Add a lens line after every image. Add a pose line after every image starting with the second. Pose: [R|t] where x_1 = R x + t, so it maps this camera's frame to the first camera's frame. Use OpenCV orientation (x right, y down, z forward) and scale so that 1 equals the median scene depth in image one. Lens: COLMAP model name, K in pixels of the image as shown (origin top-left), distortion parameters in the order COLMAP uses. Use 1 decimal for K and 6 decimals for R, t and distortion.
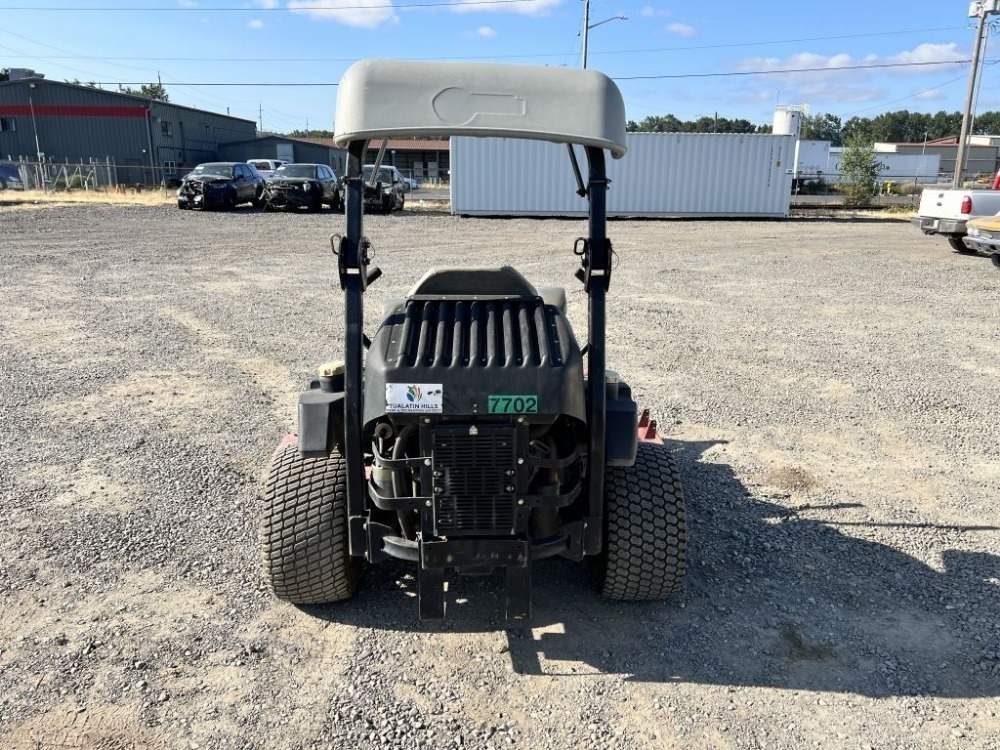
lens RADIAL K [[750.4, 0, 508.3], [0, 750.4, 376.5], [0, 0, 1]] dist [0.046988, -0.048799]
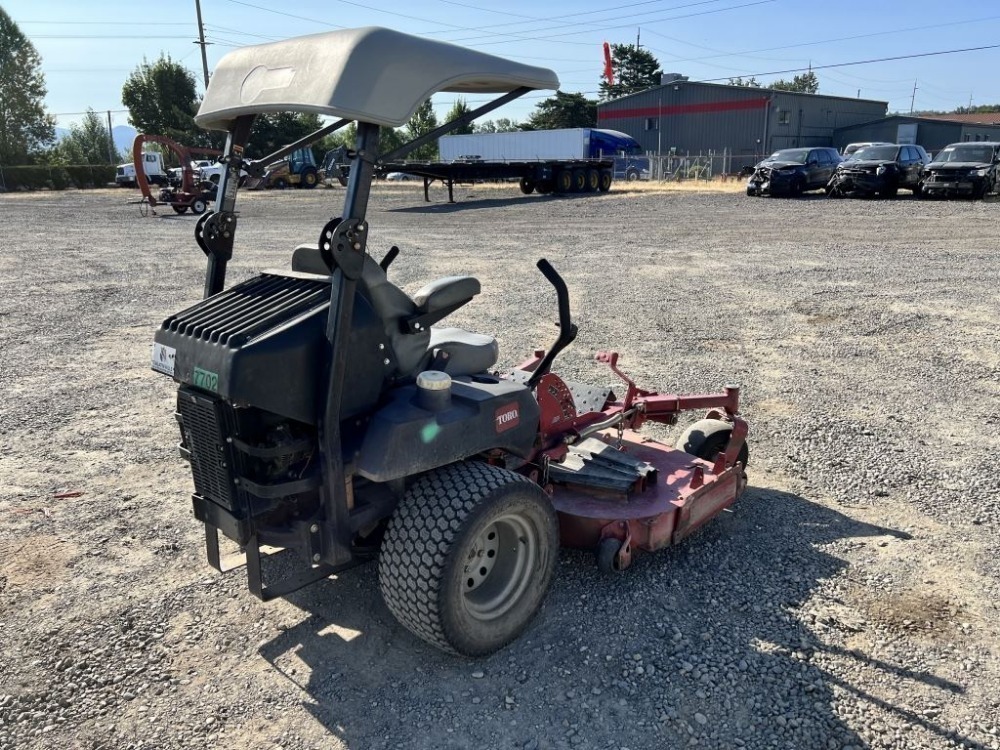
lens RADIAL K [[750.4, 0, 508.1], [0, 750.4, 374.6], [0, 0, 1]] dist [0.046988, -0.048799]
pose [[0.711402, 0.162569, -0.683724, 0.076153], [-0.153291, 0.985347, 0.074789, -0.008260], [0.685864, 0.051604, 0.725898, 0.041408]]
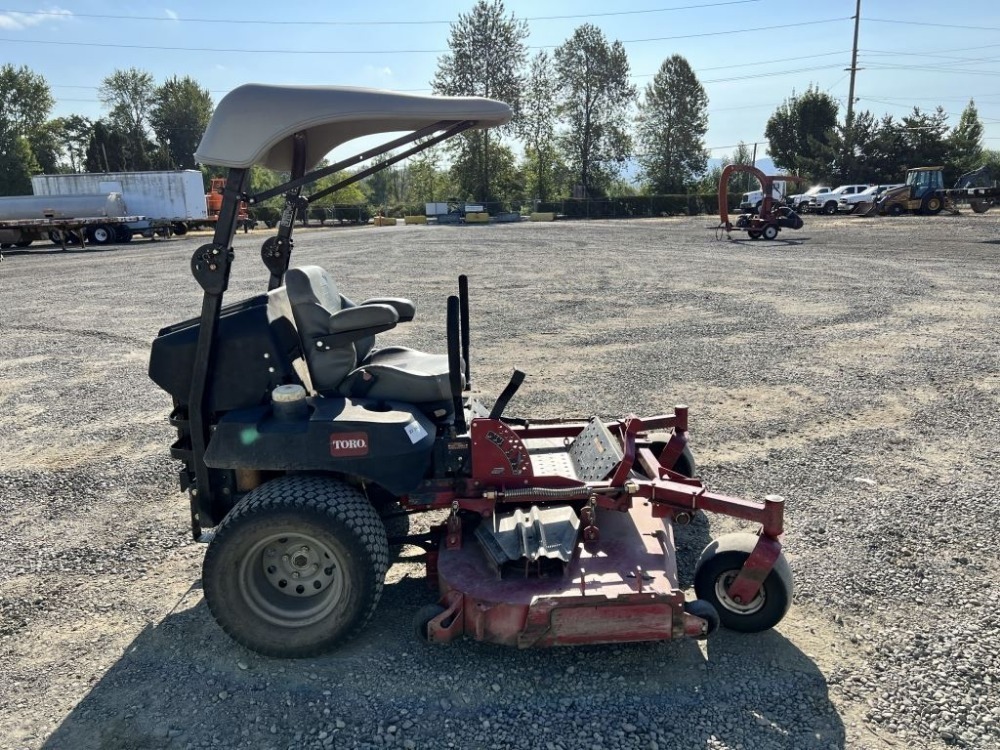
lens RADIAL K [[750.4, 0, 509.5], [0, 750.4, 374.0], [0, 0, 1]] dist [0.046988, -0.048799]
pose [[-0.002014, 0.205937, -0.978563, 0.102617], [-0.234905, 0.951086, 0.200638, -0.027223], [0.972016, 0.230273, 0.046460, 0.118613]]
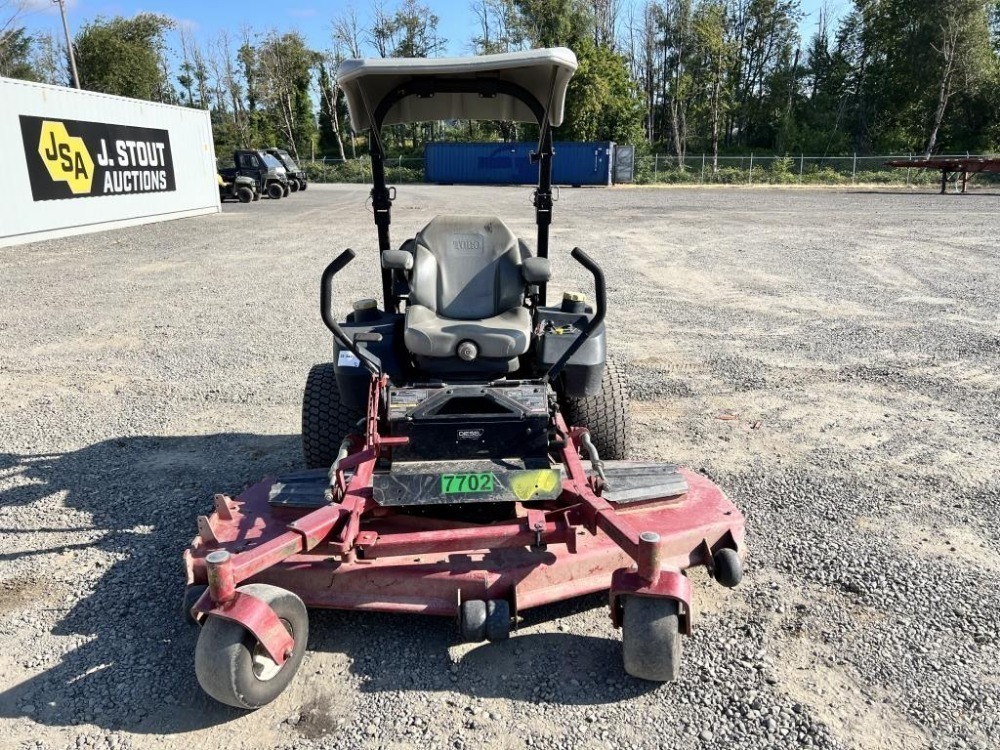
lens RADIAL K [[750.4, 0, 508.8], [0, 750.4, 375.6], [0, 0, 1]] dist [0.046988, -0.048799]
pose [[-0.999634, 0.002621, -0.026929, -0.007647], [-0.011723, 0.855060, 0.518397, -0.054528], [0.024385, 0.518523, -0.854716, 0.209642]]
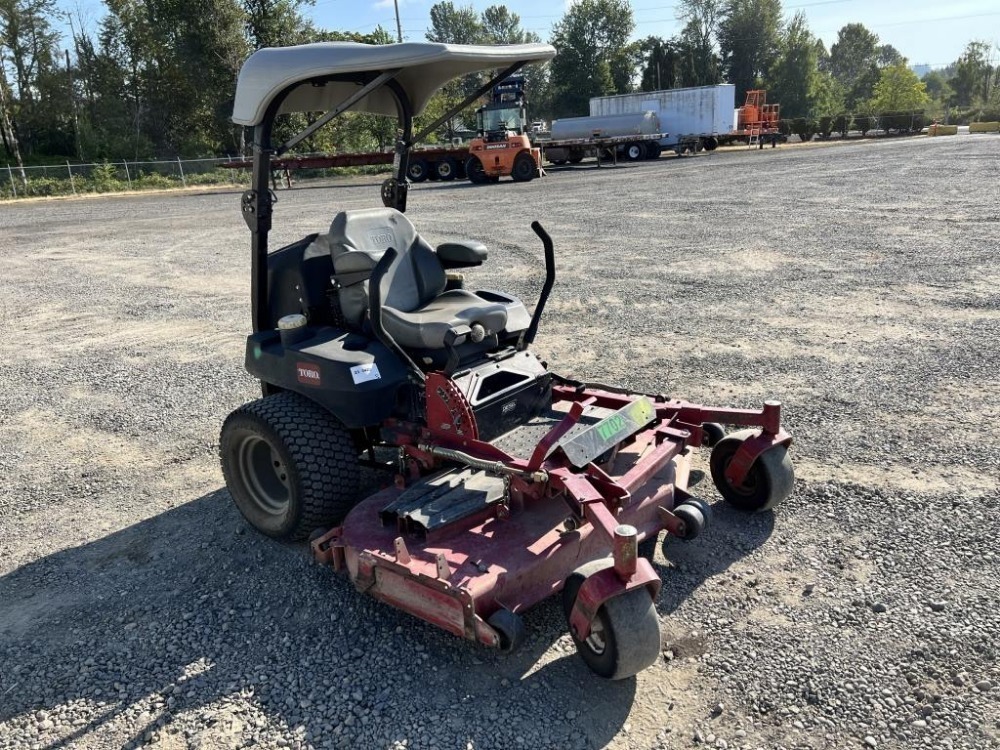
lens RADIAL K [[750.4, 0, 503.6], [0, 750.4, 379.8], [0, 0, 1]] dist [0.046988, -0.048799]
pose [[-0.637324, 0.252619, -0.728012, 0.074304], [-0.158118, 0.881767, 0.444394, -0.045736], [0.754199, 0.398335, -0.522027, 0.179941]]
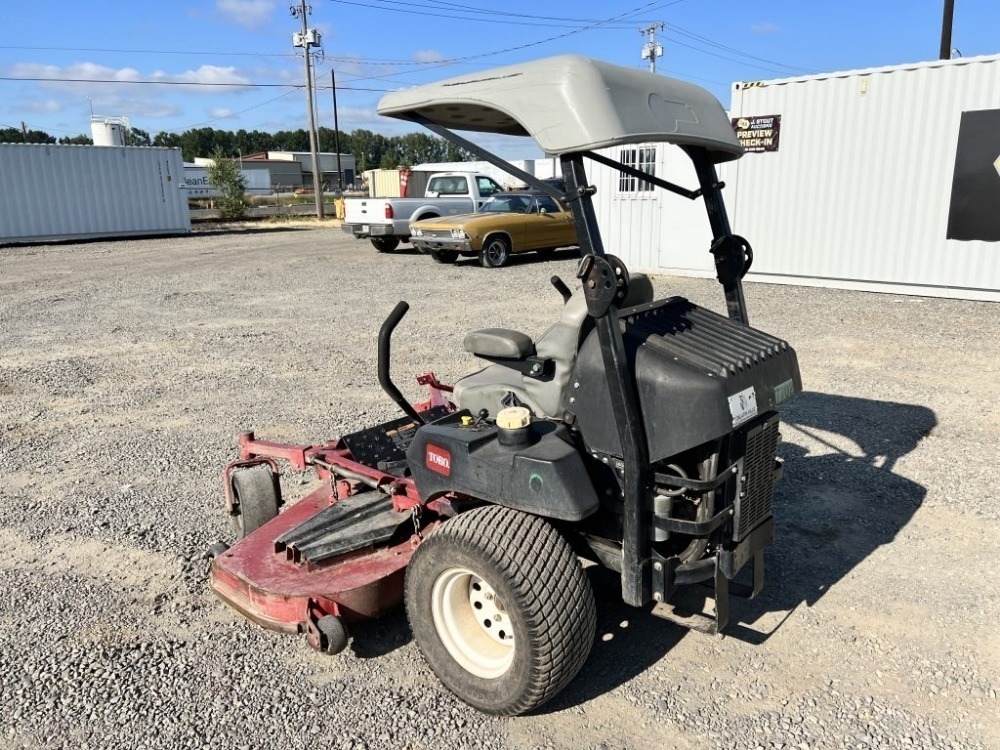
lens RADIAL K [[750.4, 0, 512.9], [0, 750.4, 375.5], [0, 0, 1]] dist [0.046988, -0.048799]
pose [[0.677582, -0.201694, 0.707250, -0.078259], [0.215110, 0.973957, 0.071667, -0.011203], [-0.703285, 0.103576, 0.703322, 0.039262]]
